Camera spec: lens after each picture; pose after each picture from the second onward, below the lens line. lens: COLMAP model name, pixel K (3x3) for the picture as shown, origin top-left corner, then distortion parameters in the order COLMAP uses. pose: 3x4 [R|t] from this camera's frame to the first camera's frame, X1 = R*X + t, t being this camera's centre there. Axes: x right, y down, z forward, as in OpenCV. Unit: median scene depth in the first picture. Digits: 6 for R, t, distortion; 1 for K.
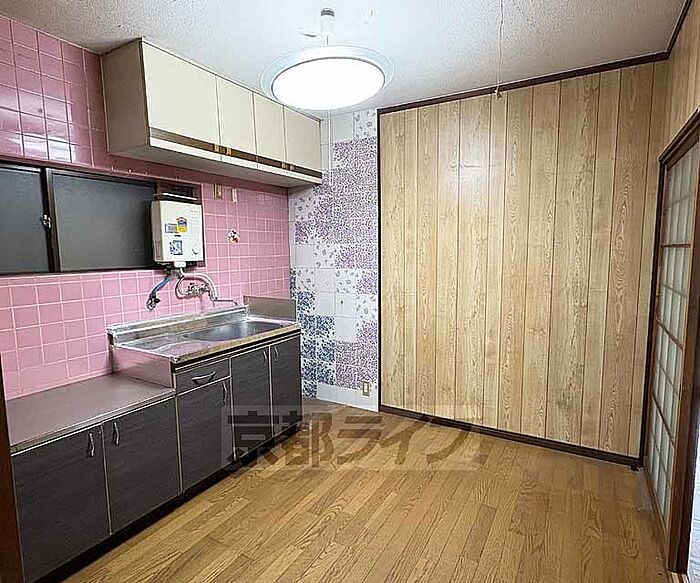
lens RADIAL K [[404.6, 0, 358.4], [0, 404.6, 290.0], [0, 0, 1]] dist [0.003583, 0.001170]
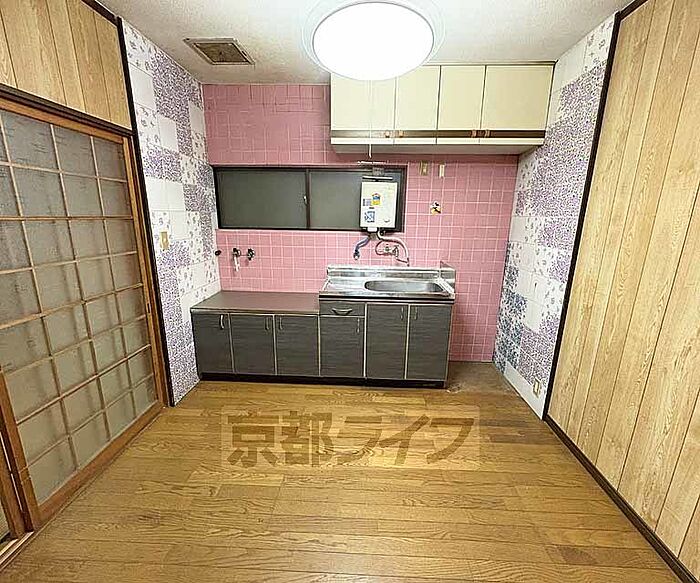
lens RADIAL K [[310.7, 0, 355.0], [0, 310.7, 290.7], [0, 0, 1]] dist [0.000256, 0.000141]
pose [[0.460613, 0.226413, -0.858238, 0.449622], [-0.110772, 0.974023, 0.197507, -0.058284], [0.880662, 0.004095, 0.473728, 0.422962]]
